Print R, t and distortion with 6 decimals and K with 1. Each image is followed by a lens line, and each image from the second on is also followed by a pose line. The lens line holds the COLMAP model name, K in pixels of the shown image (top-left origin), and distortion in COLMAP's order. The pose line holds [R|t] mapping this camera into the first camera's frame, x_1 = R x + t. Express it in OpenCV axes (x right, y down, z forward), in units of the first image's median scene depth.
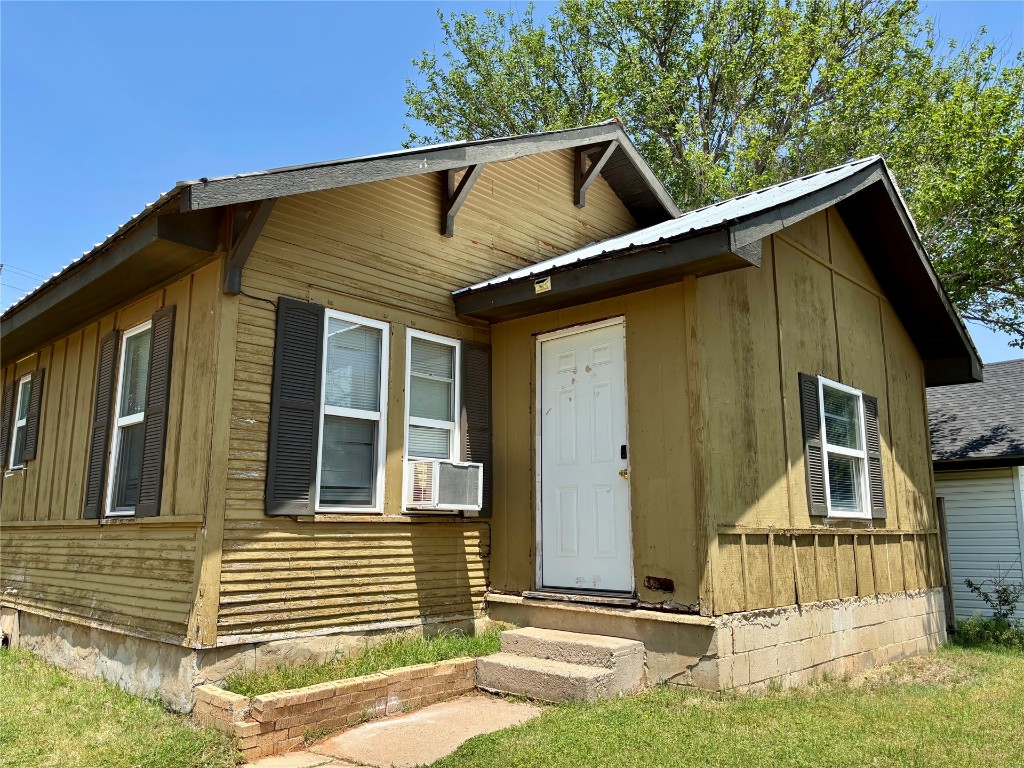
lens RADIAL K [[774.9, 0, 515.9], [0, 774.9, 384.9], [0, 0, 1]] dist [0.039021, -0.051145]
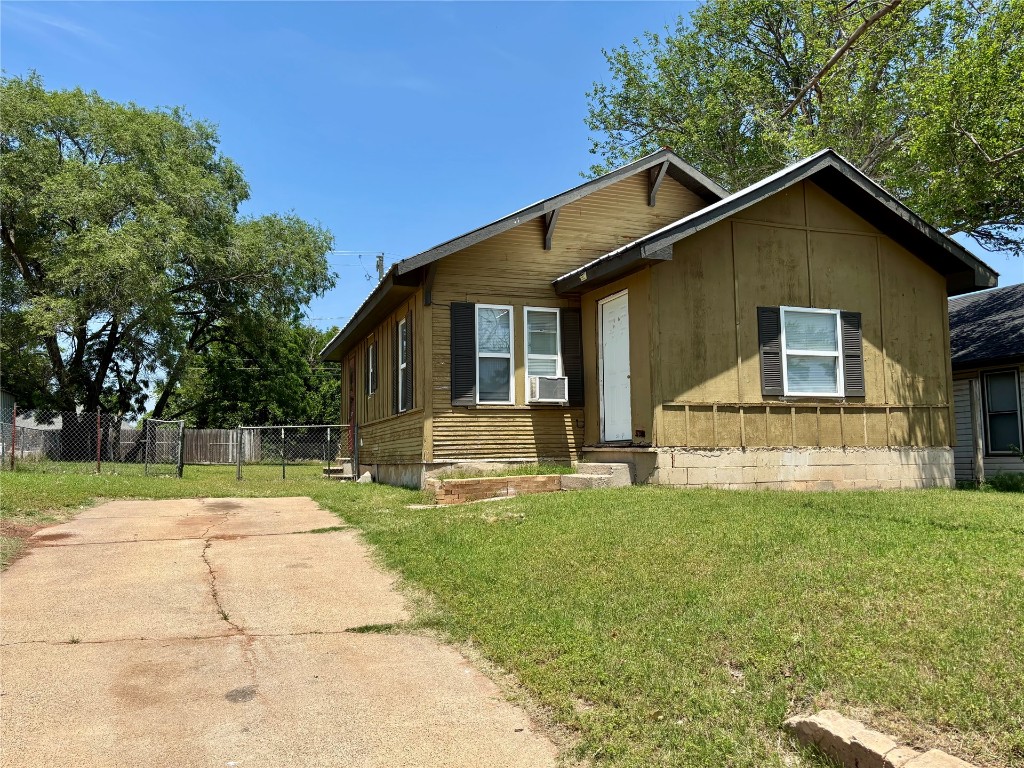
lens RADIAL K [[774.9, 0, 511.4], [0, 774.9, 385.1], [0, 0, 1]] dist [0.039021, -0.051145]
pose [[0.896593, -0.057890, -0.439056, 0.680198], [0.100498, 0.992151, 0.074412, -0.029658], [0.431302, -0.110842, 0.895373, -0.744152]]
